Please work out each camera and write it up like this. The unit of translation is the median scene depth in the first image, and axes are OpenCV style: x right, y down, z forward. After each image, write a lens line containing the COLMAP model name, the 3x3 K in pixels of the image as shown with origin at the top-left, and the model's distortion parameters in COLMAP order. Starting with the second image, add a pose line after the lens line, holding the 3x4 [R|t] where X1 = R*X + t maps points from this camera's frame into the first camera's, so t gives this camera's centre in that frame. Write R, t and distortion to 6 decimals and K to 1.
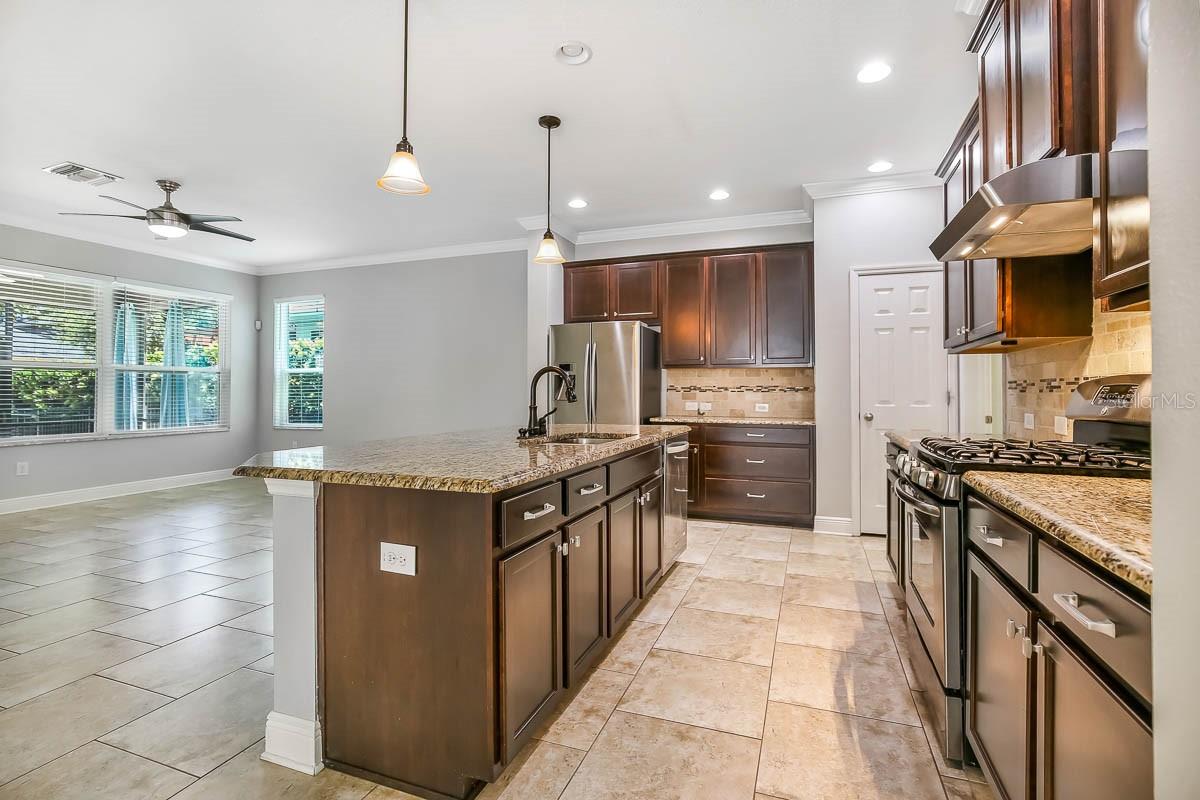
lens RADIAL K [[558.4, 0, 607.5], [0, 558.4, 396.1], [0, 0, 1]] dist [-0.019913, 0.005868]
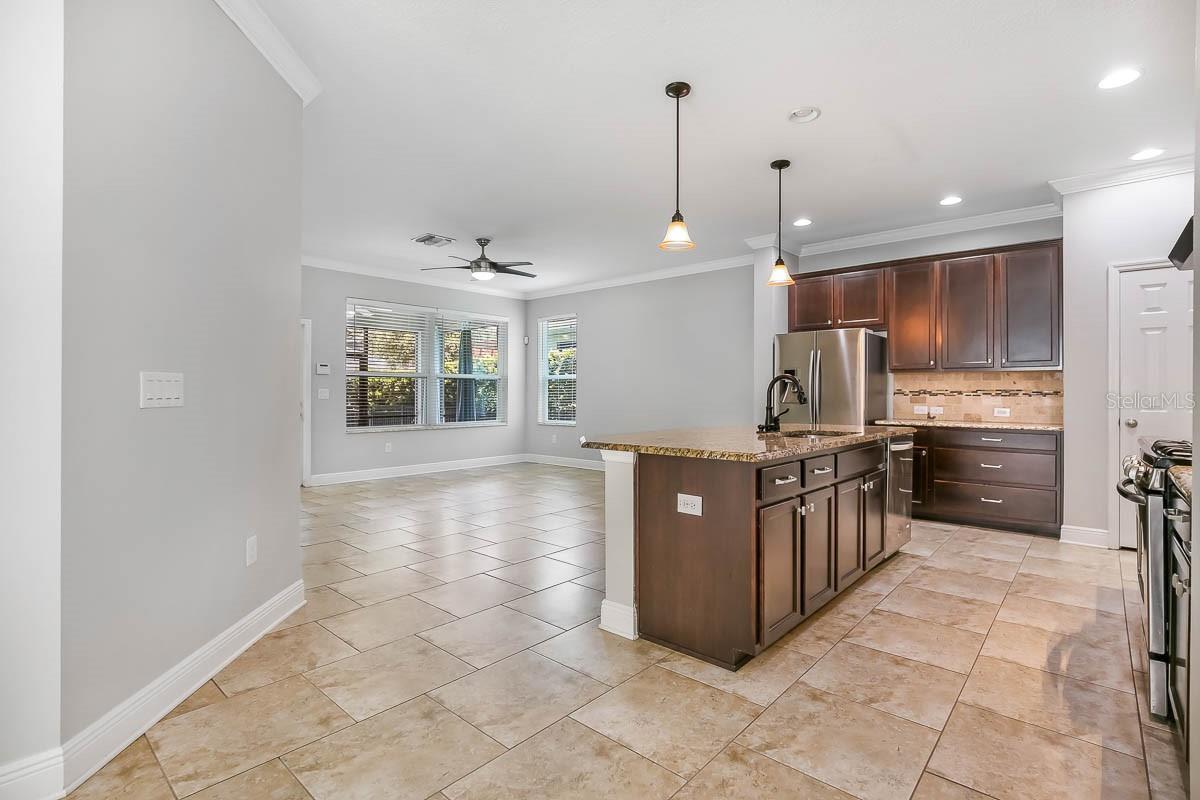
lens RADIAL K [[558.4, 0, 607.5], [0, 558.4, 396.1], [0, 0, 1]] dist [-0.019913, 0.005868]
pose [[0.930057, 0.004009, -0.367393, -0.012619], [-0.005900, 0.999975, -0.004024, 0.000970], [0.367368, 0.005910, 0.930057, -0.254328]]
